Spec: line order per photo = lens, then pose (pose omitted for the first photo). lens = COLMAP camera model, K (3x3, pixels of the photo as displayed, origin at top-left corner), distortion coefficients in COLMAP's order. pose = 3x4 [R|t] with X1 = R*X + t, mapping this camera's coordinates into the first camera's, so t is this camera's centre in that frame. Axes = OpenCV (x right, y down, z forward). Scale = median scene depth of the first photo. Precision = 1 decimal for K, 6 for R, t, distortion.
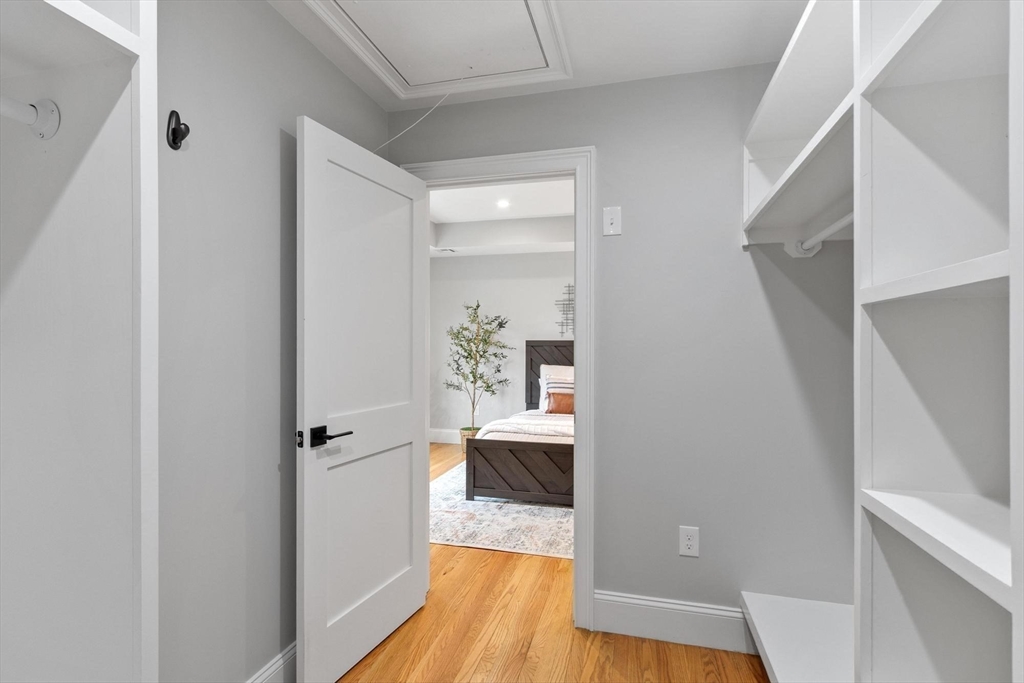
lens RADIAL K [[504.7, 0, 506.0], [0, 504.7, 340.9], [0, 0, 1]] dist [-0.000268, -0.000775]
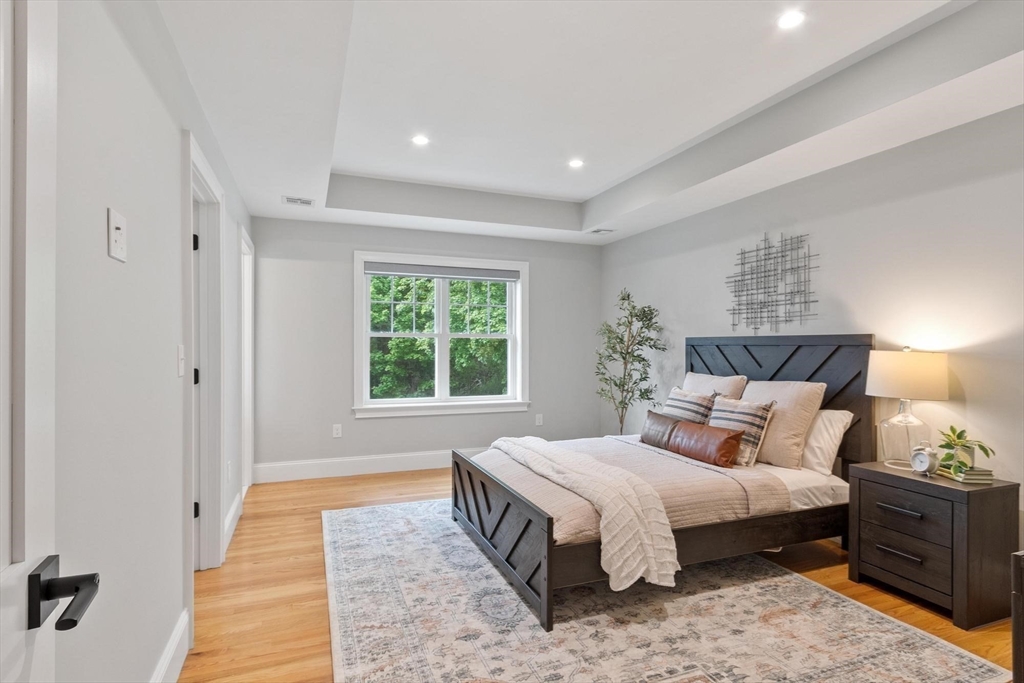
lens RADIAL K [[525.7, 0, 511.4], [0, 525.7, 344.5], [0, 0, 1]] dist [-0.003550, 0.000711]
pose [[0.582883, -0.004279, -0.812545, 0.578889], [0.009749, 0.999951, 0.001727, 0.005935], [0.812497, -0.008928, 0.582896, 0.428954]]
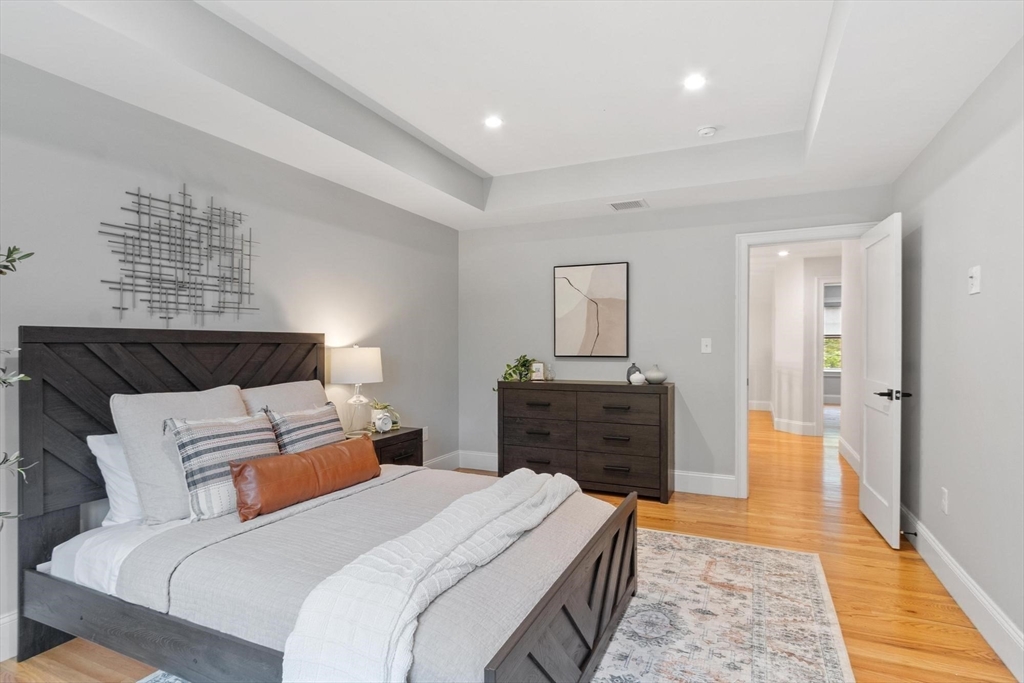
lens RADIAL K [[525.7, 0, 512.6], [0, 525.7, 345.6], [0, 0, 1]] dist [-0.003550, 0.000711]
pose [[0.179739, -0.007866, 0.983683, -0.272088], [-0.009629, 0.999906, 0.009756, 0.006354], [-0.983667, -0.011226, 0.179646, 0.733335]]
